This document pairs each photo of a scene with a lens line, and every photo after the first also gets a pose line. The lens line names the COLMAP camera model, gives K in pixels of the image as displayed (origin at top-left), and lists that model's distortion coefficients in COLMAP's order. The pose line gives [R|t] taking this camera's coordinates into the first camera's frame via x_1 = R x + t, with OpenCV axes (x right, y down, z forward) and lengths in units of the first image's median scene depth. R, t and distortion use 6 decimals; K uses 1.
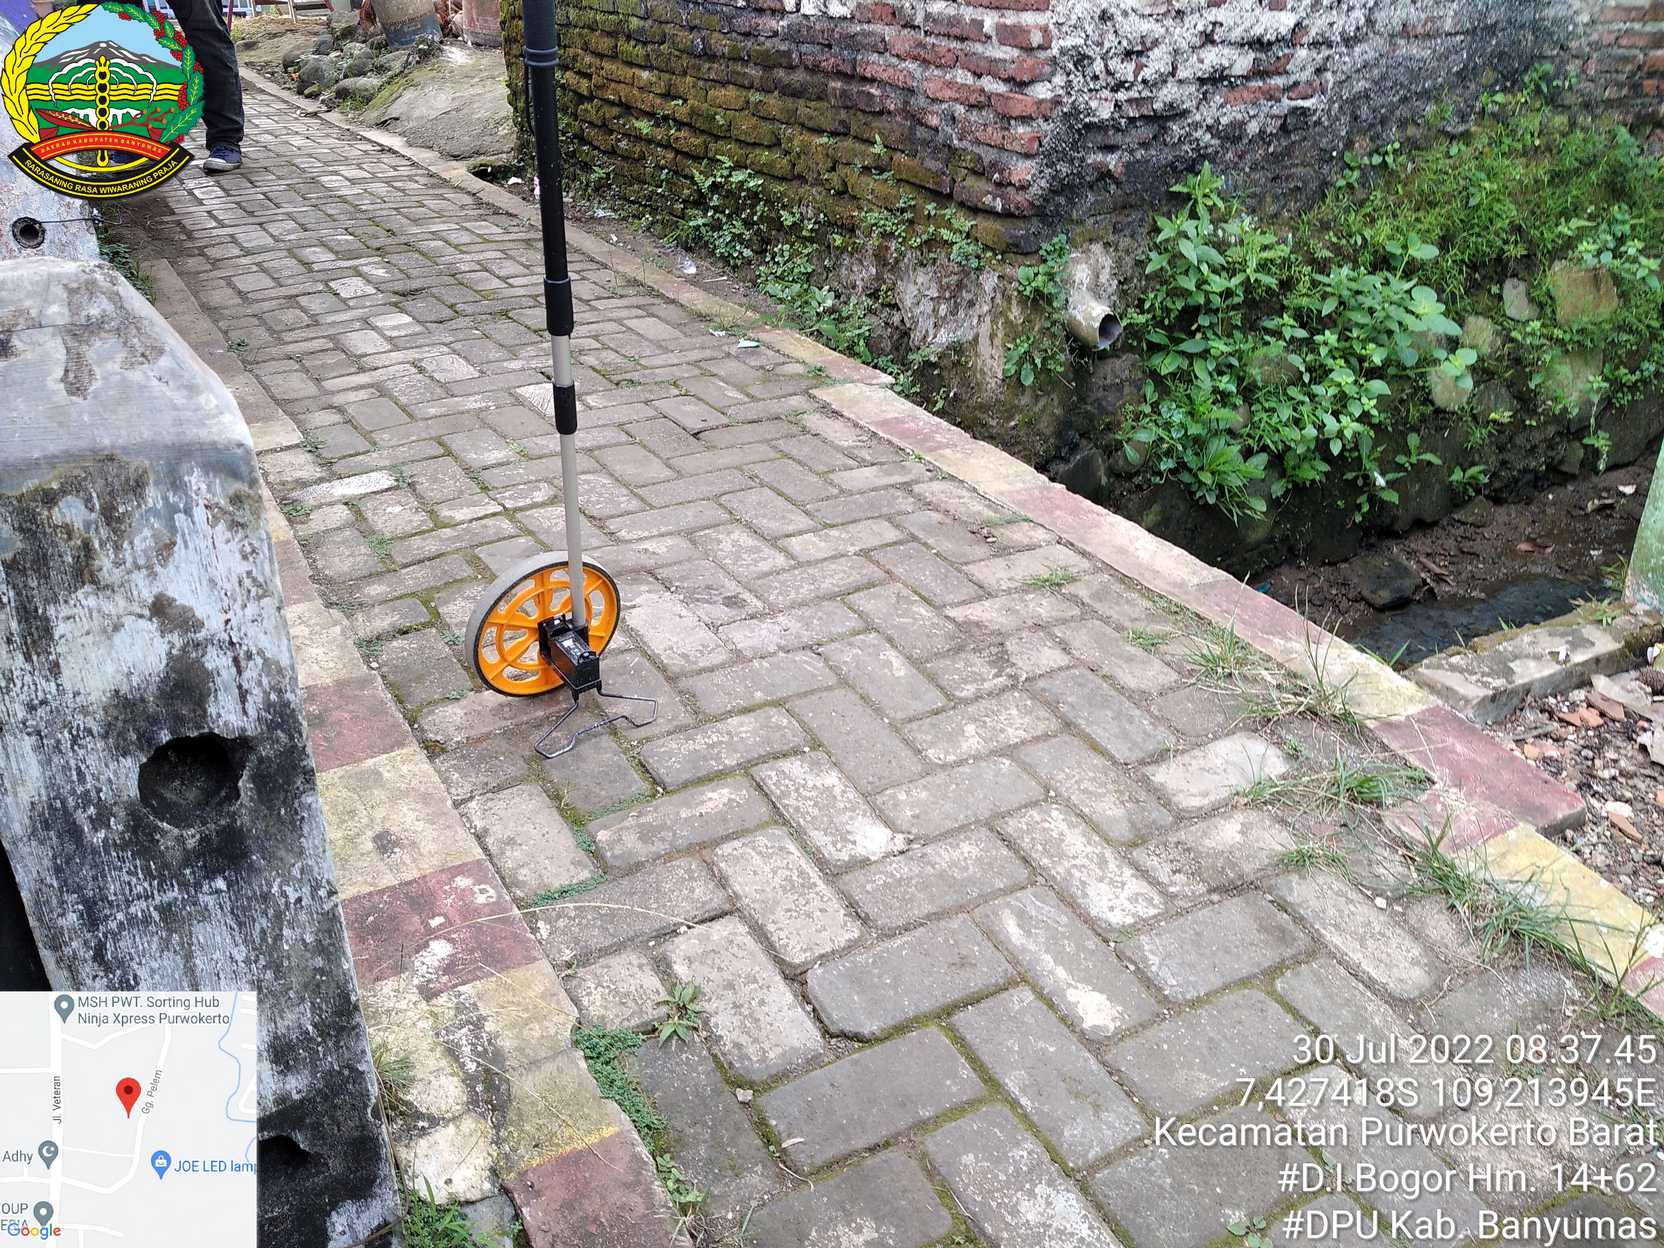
lens RADIAL K [[1362.0, 0, 857.5], [0, 1362.0, 620.3], [0, 0, 1]] dist [0.063842, -0.174148]
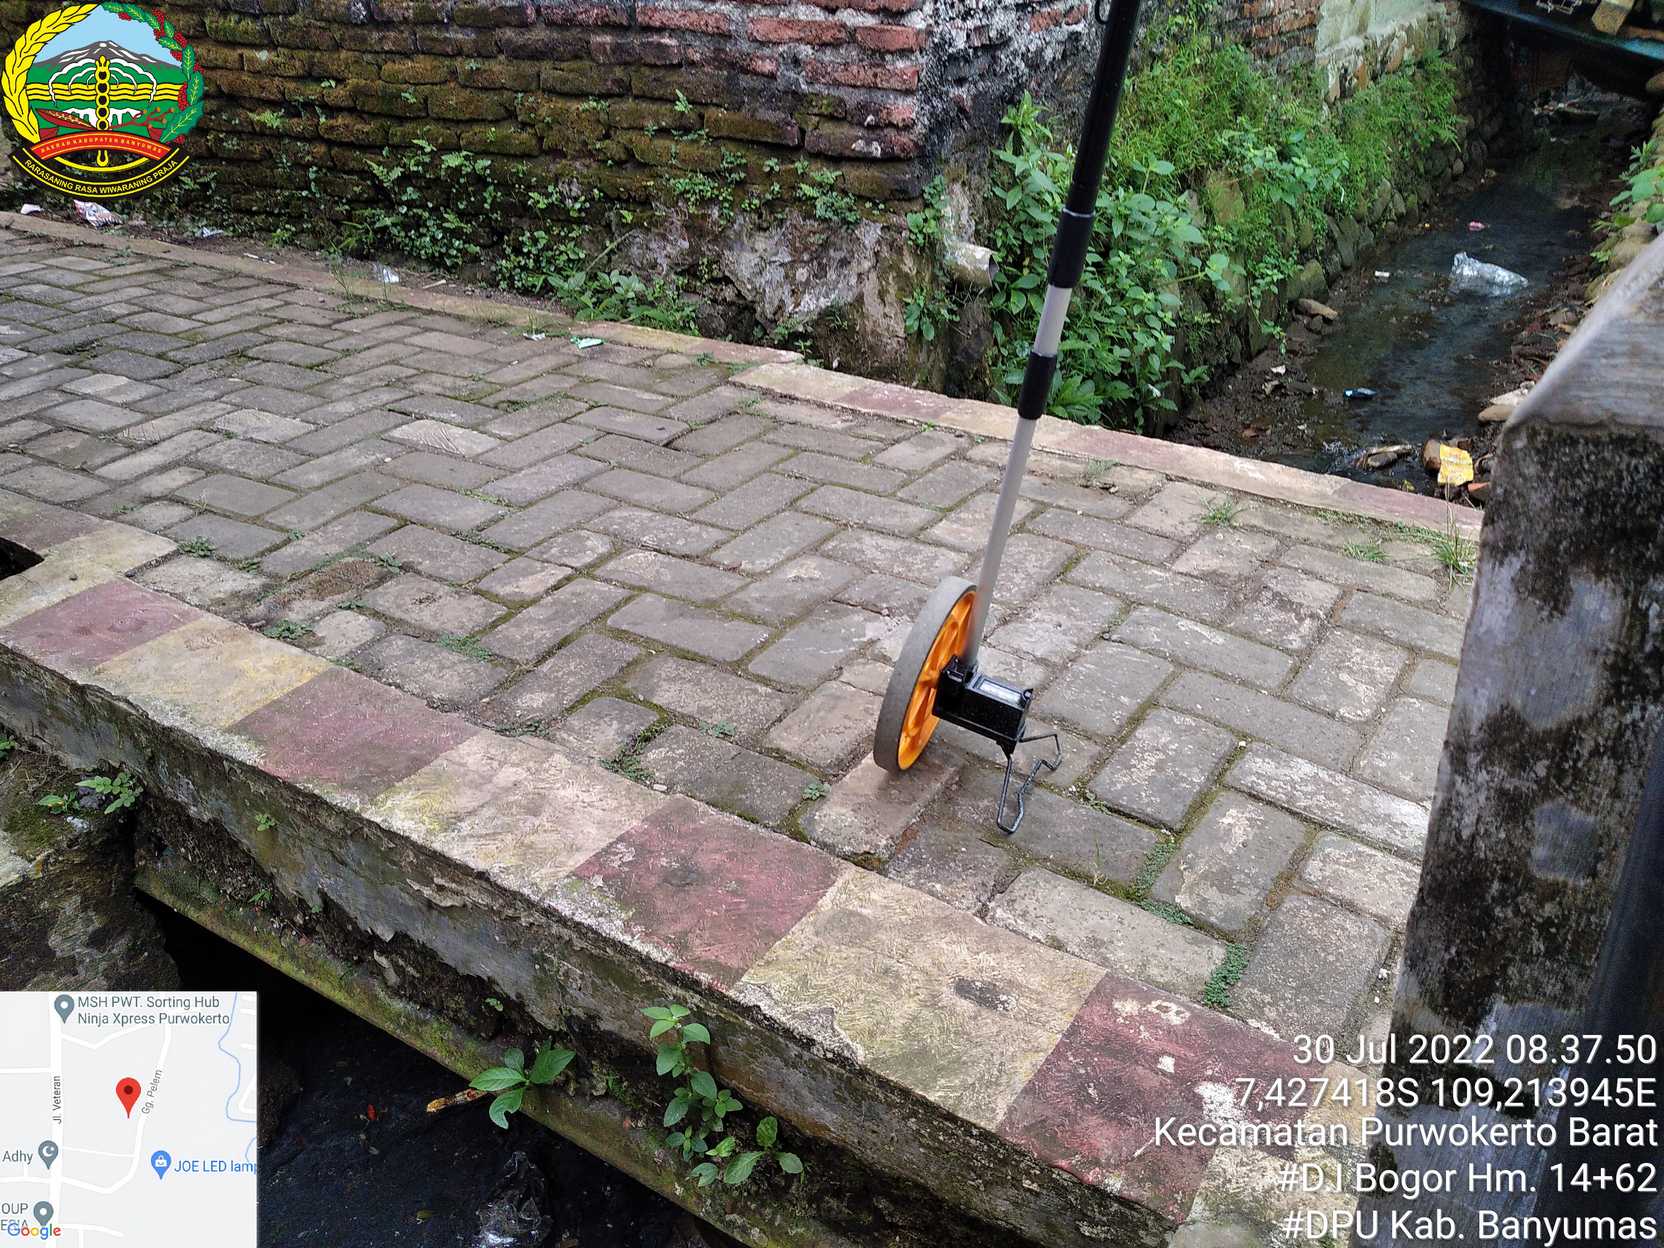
lens RADIAL K [[1355.4, 0, 832.0], [0, 1355.4, 624.0], [0, 0, 1]] dist [0.034764, -0.097105]
pose [[0.896278, -0.221853, 0.384015, -0.334050], [0.217888, 0.974455, 0.054419, -0.047040], [-0.386279, 0.034898, 0.921722, 0.173502]]
